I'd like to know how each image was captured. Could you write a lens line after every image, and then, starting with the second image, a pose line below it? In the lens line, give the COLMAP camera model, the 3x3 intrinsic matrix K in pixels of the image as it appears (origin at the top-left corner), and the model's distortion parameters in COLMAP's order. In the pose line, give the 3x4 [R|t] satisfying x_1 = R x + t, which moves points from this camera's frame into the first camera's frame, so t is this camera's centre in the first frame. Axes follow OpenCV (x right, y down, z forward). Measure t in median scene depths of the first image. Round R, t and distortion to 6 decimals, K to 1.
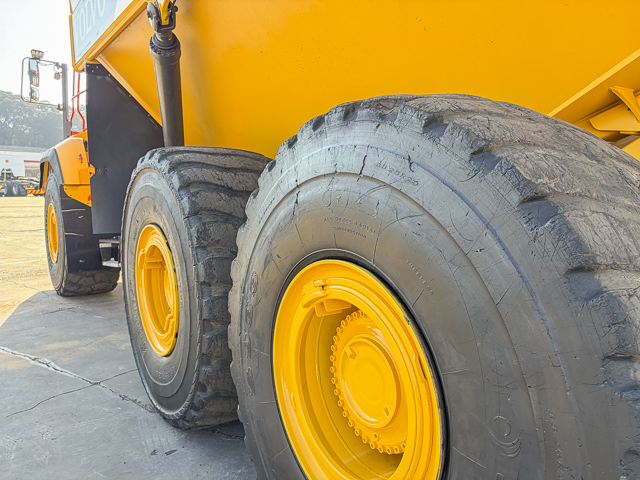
lens RADIAL K [[509.1, 0, 320.4], [0, 509.1, 240.9], [0, 0, 1]] dist [0.008584, 0.003915]
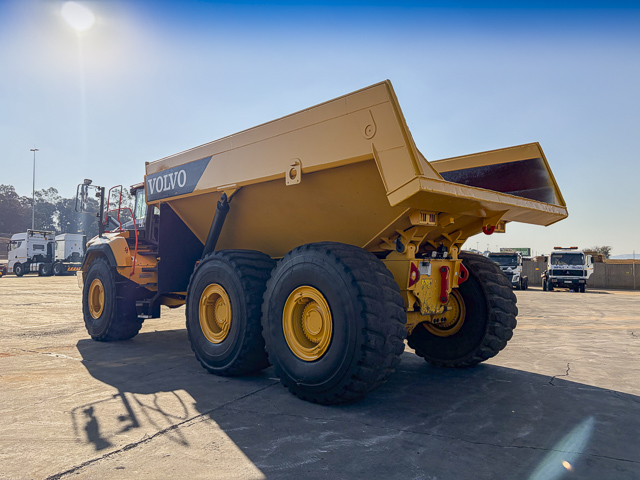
lens RADIAL K [[509.1, 0, 321.3], [0, 509.1, 241.0], [0, 0, 1]] dist [0.008584, 0.003915]
pose [[0.989855, -0.000399, 0.142083, -0.266235], [0.022440, 0.987885, -0.153556, 0.201870], [-0.140301, 0.155186, 0.977872, -1.895277]]
